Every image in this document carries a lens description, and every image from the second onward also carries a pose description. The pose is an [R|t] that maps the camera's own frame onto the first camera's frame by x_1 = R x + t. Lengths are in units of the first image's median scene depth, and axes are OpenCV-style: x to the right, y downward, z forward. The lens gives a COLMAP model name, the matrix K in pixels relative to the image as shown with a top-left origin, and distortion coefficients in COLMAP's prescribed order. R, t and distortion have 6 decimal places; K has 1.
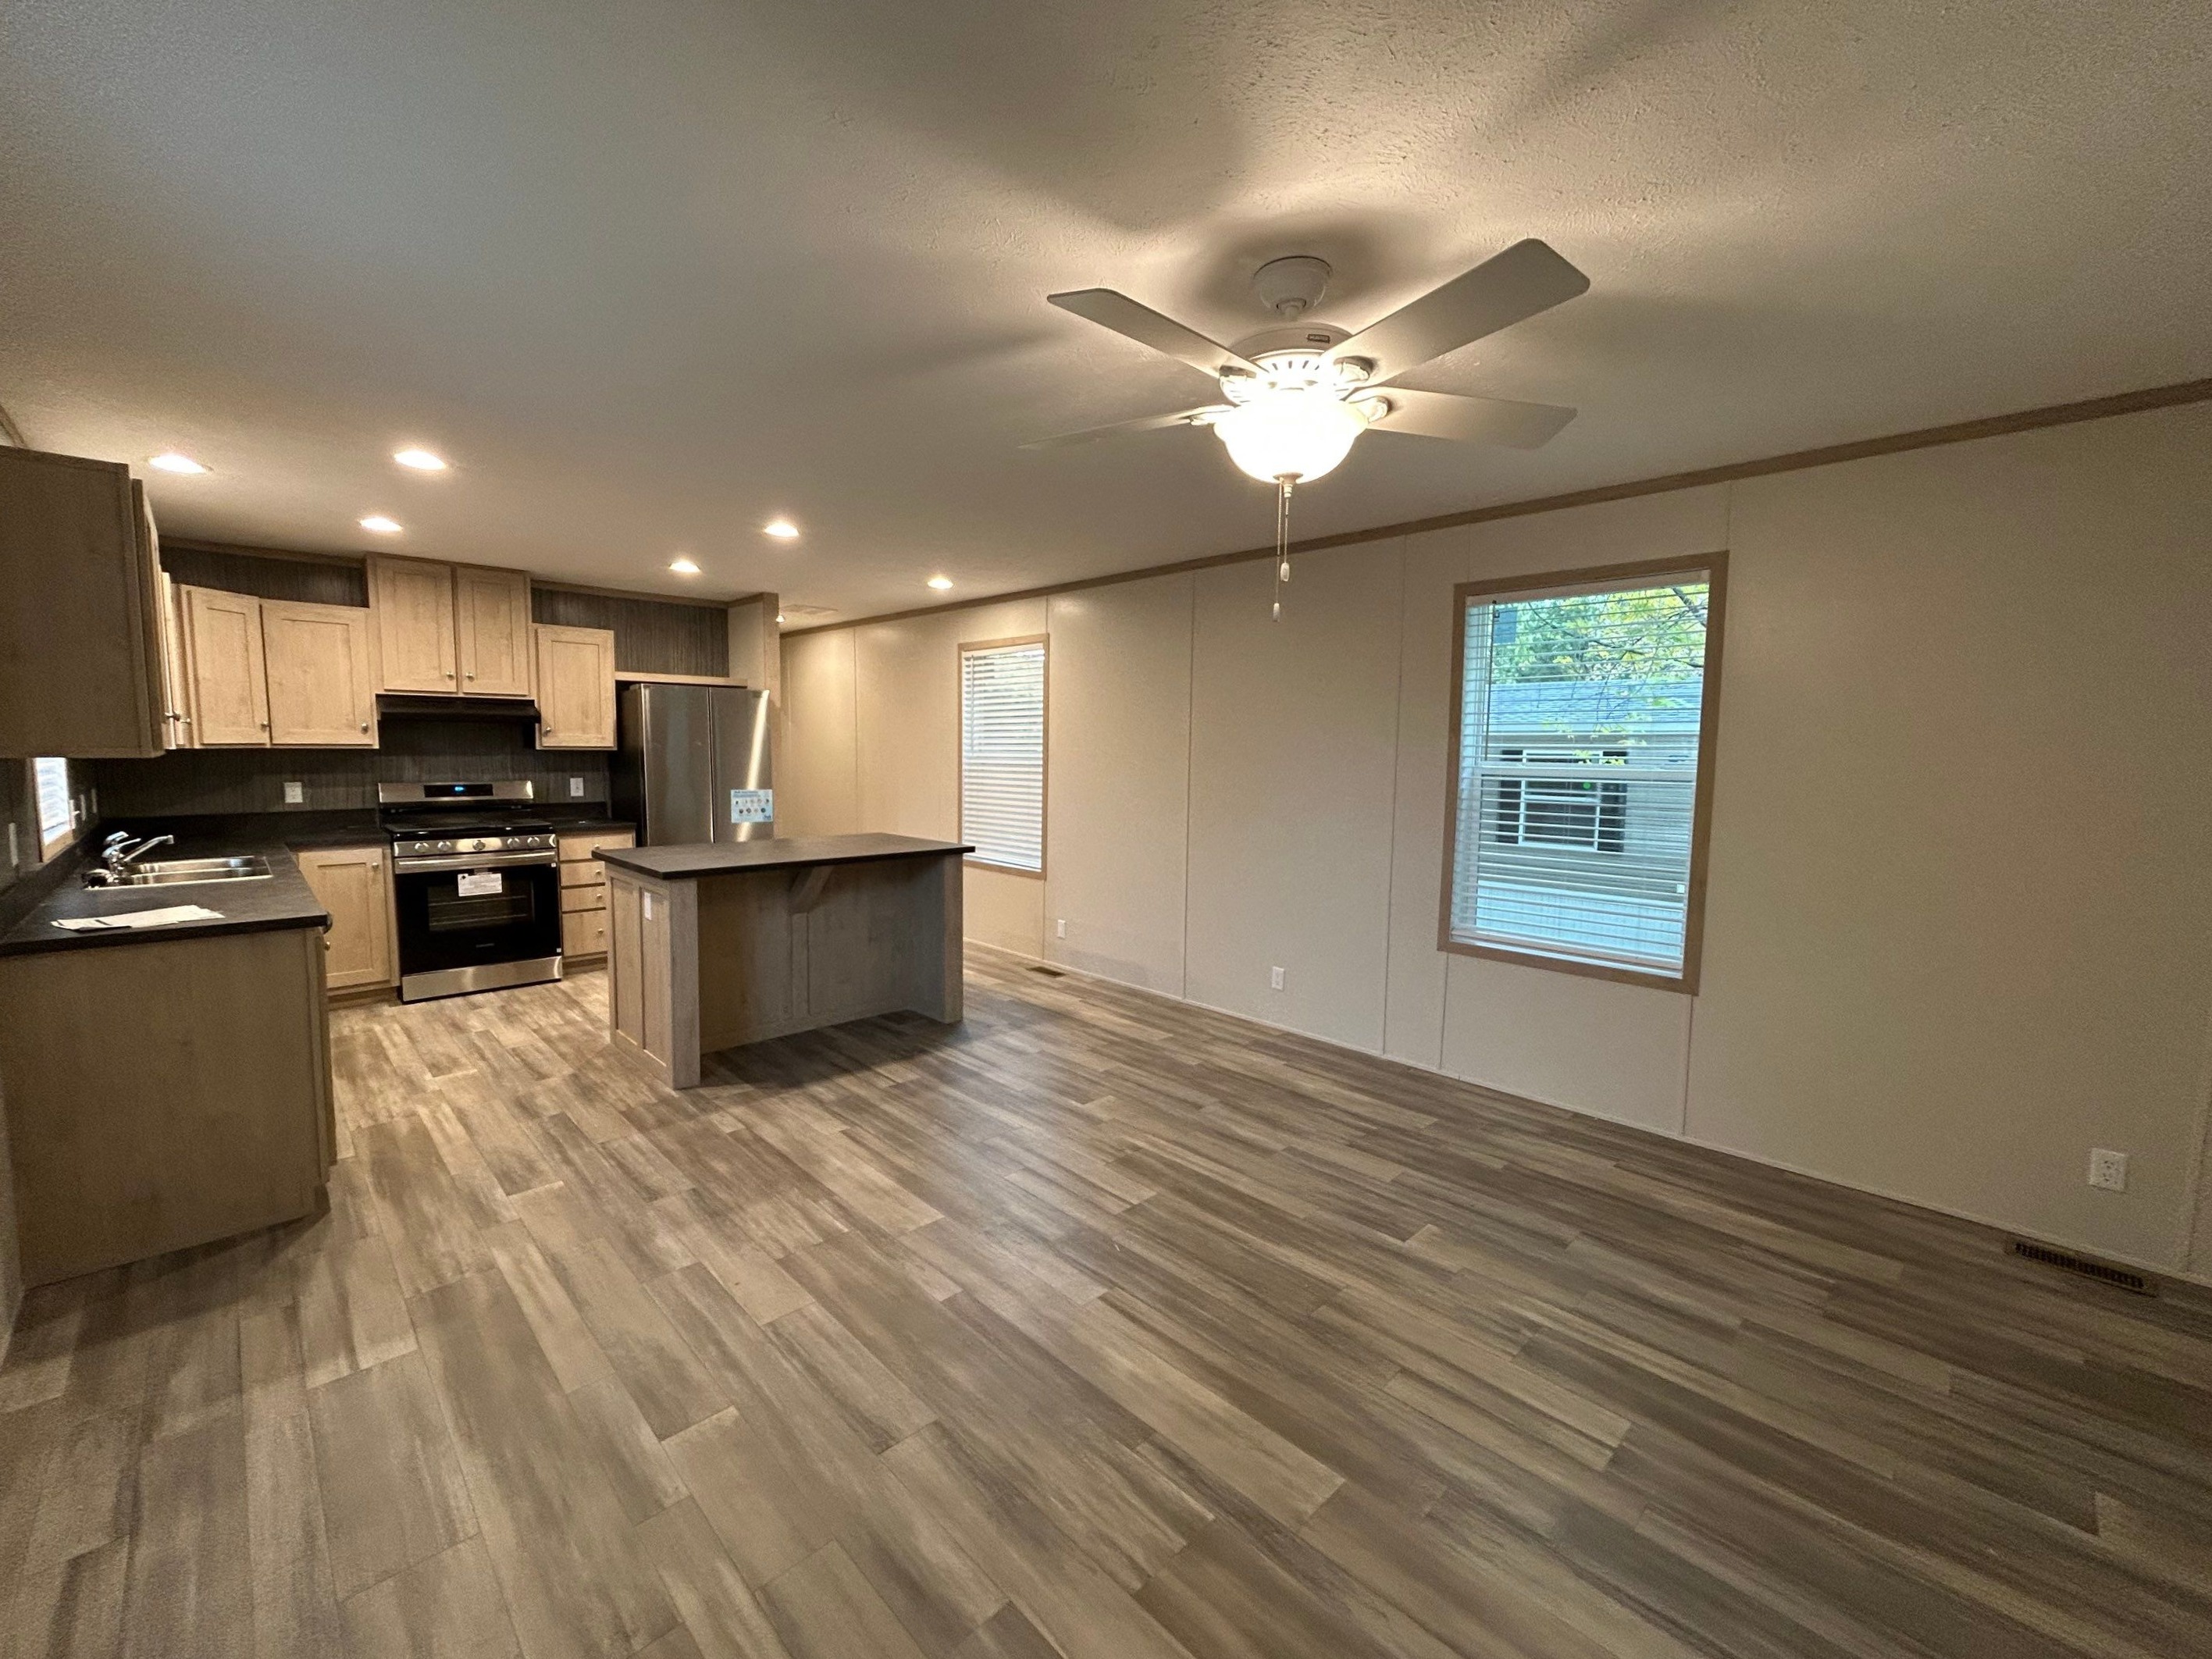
lens RADIAL K [[897.3, 0, 1109.5], [0, 897.3, 830.8], [0, 0, 1]] dist [-0.004654, 0.000895]
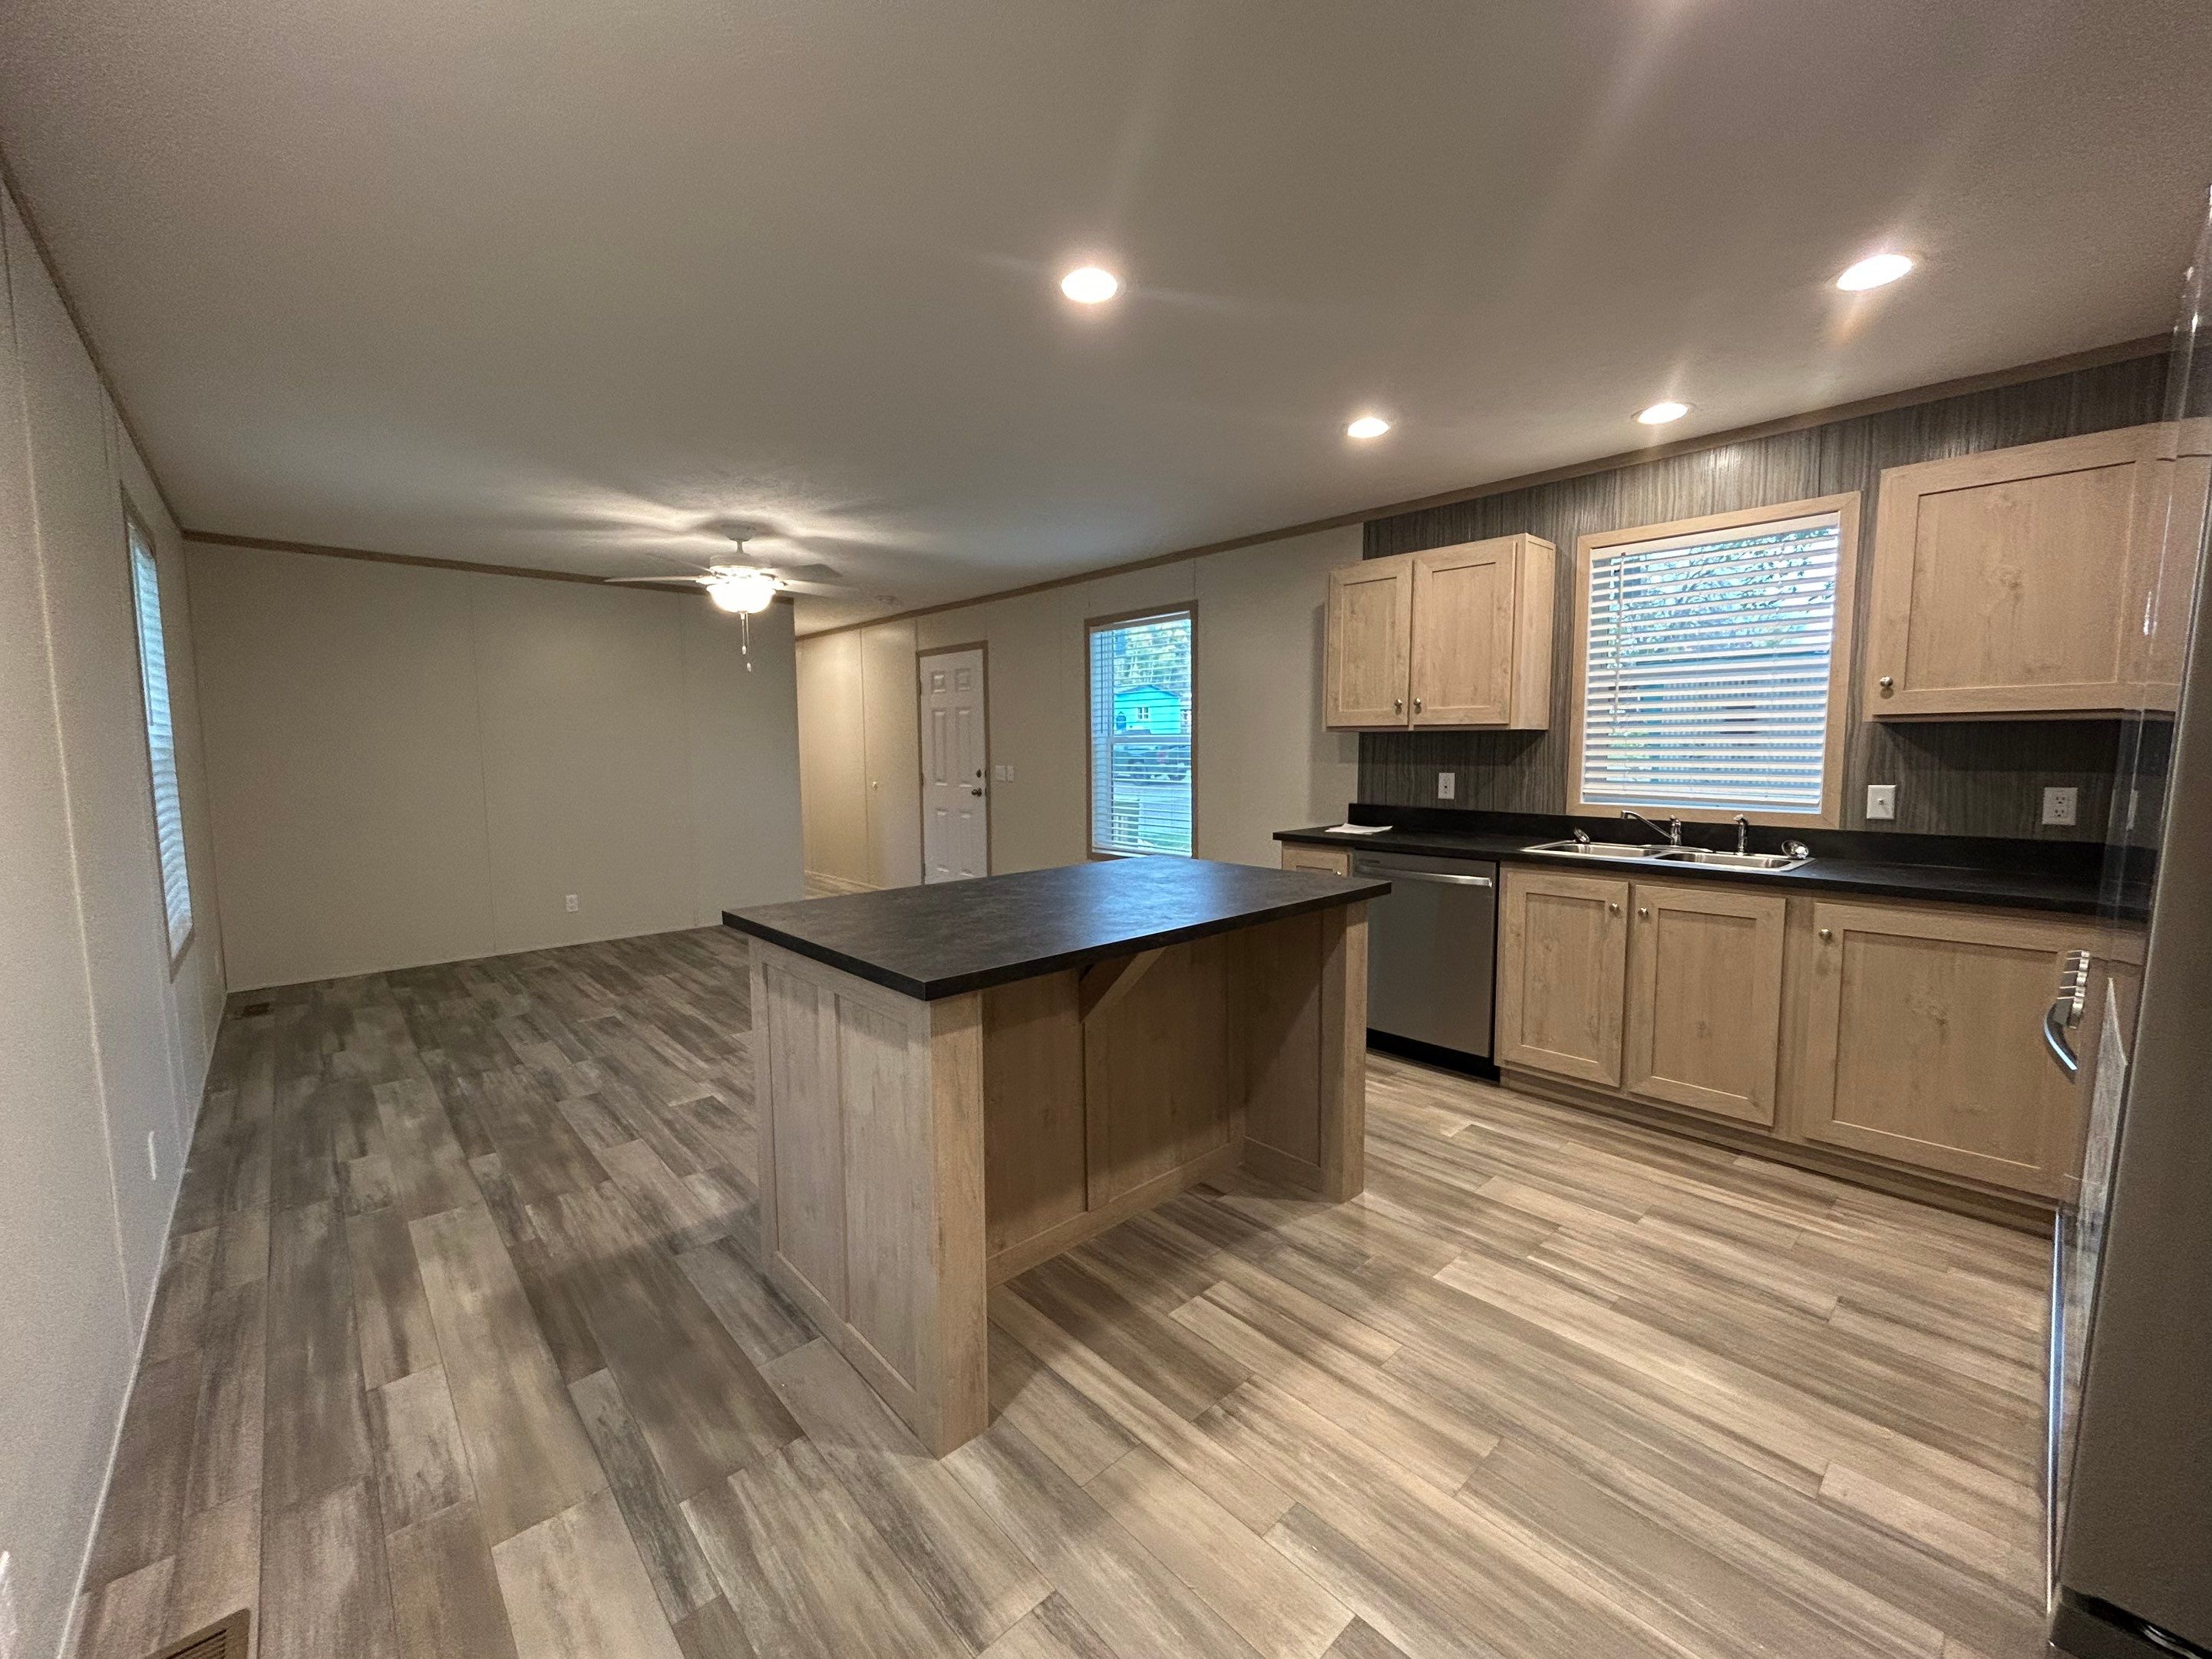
lens RADIAL K [[897.2, 0, 1120.9], [0, 897.2, 828.8], [0, 0, 1]] dist [-0.004654, 0.000895]
pose [[-0.999713, -0.010063, 0.021740, -0.426285], [-0.005864, 0.982686, 0.185189, -0.131909], [-0.023228, 0.185008, -0.982463, 1.669462]]
